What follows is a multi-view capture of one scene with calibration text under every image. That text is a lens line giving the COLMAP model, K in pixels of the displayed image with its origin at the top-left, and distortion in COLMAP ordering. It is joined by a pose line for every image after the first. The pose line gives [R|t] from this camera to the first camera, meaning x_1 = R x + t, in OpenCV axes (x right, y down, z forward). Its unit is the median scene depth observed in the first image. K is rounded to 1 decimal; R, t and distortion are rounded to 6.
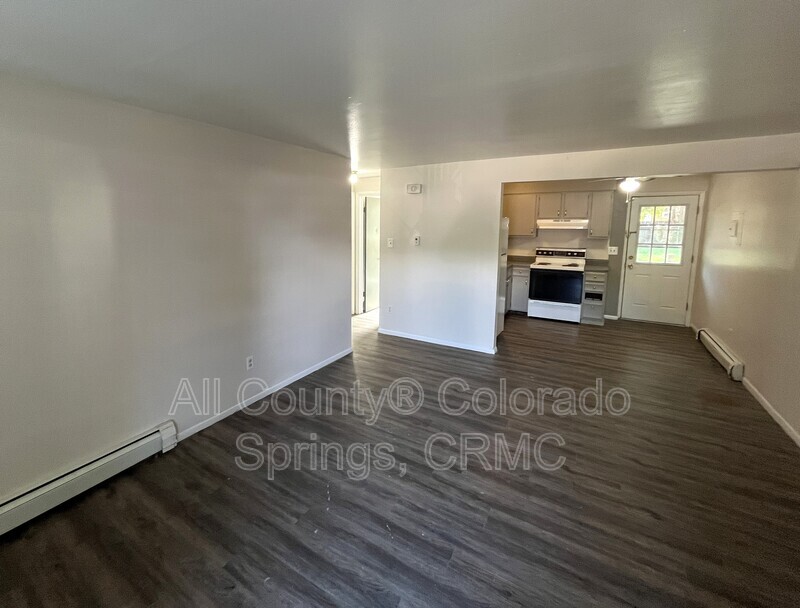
lens RADIAL K [[363.2, 0, 355.2], [0, 363.2, 267.5], [0, 0, 1]] dist [-0.000320, 0.000350]
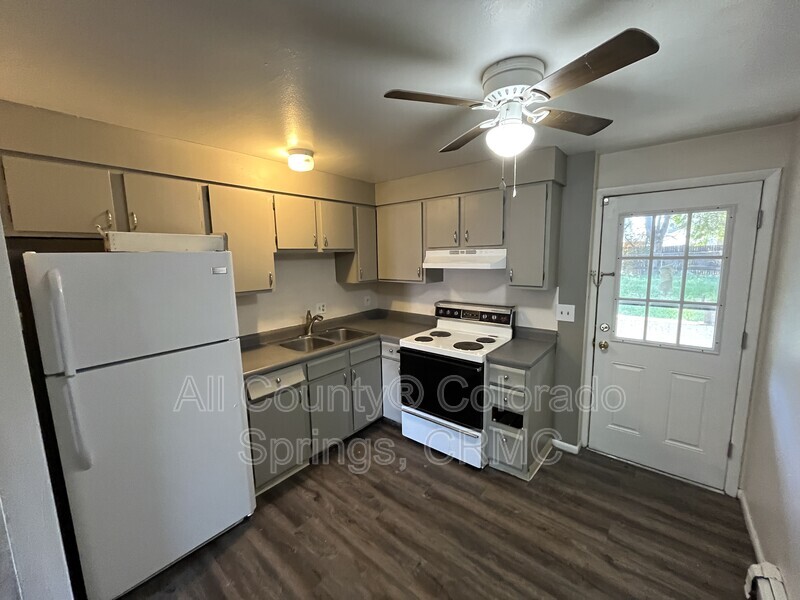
lens RADIAL K [[320.8, 0, 404.7], [0, 320.8, 299.1], [0, 0, 1]] dist [-0.001110, -0.000168]
pose [[0.994618, -0.007819, -0.103319, 0.554695], [0.009886, 0.999761, 0.019508, -0.076224], [0.103142, -0.020424, 0.994457, 0.570707]]
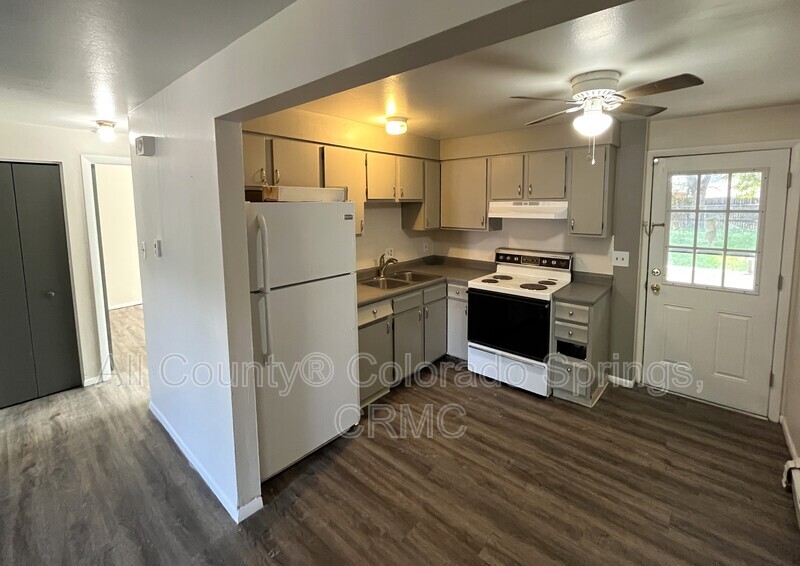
lens RADIAL K [[352.2, 0, 413.0], [0, 352.2, 234.7], [0, 0, 1]] dist [-0.000089, -0.000573]
pose [[0.992736, 0.001336, -0.120304, 0.478574], [-0.004746, 0.999595, -0.028065, -0.066935], [0.120218, 0.028432, 0.992340, 0.455906]]
